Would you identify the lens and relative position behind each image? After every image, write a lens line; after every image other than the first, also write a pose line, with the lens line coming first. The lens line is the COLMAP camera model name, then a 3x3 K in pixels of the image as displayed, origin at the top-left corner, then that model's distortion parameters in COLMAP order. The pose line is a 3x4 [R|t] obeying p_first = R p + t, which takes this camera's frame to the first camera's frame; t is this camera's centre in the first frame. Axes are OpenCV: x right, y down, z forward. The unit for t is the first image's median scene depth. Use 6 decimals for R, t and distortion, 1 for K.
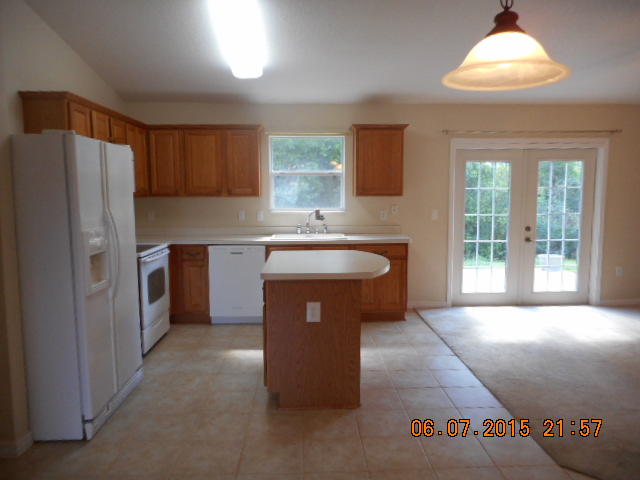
lens RADIAL K [[474.8, 0, 320.0], [0, 474.8, 240.0], [0, 0, 1]] dist [-0.003300, -0.003241]
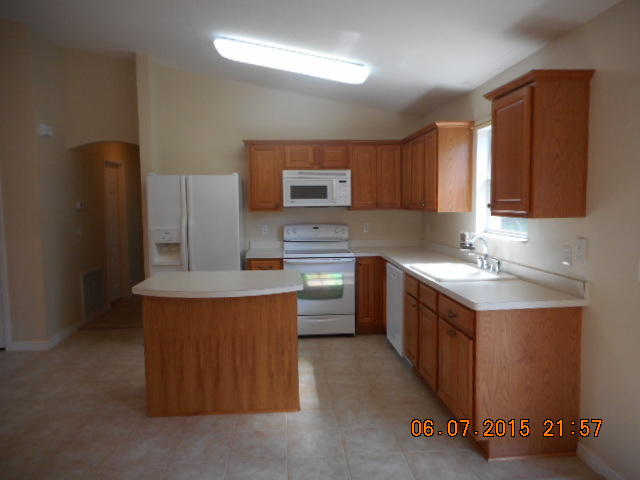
lens RADIAL K [[474.8, 0, 320.0], [0, 474.8, 240.0], [0, 0, 1]] dist [-0.003300, -0.003241]
pose [[0.048894, 0.086921, -0.995015, 0.623983], [-0.099042, 0.991718, 0.081766, -0.083691], [0.993881, 0.094550, 0.057098, 0.732608]]
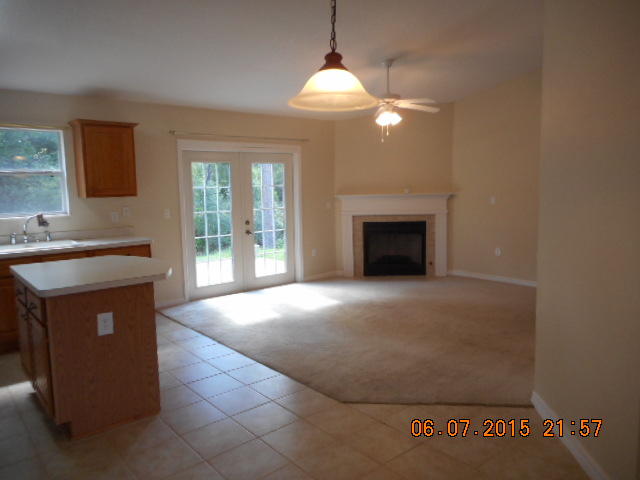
lens RADIAL K [[474.8, 0, 320.0], [0, 474.8, 240.0], [0, 0, 1]] dist [-0.003300, -0.003241]
pose [[0.783119, -0.079561, 0.616762, -0.140482], [0.077403, 0.996540, 0.030271, -0.003883], [-0.617037, 0.024033, 0.786567, 0.005097]]
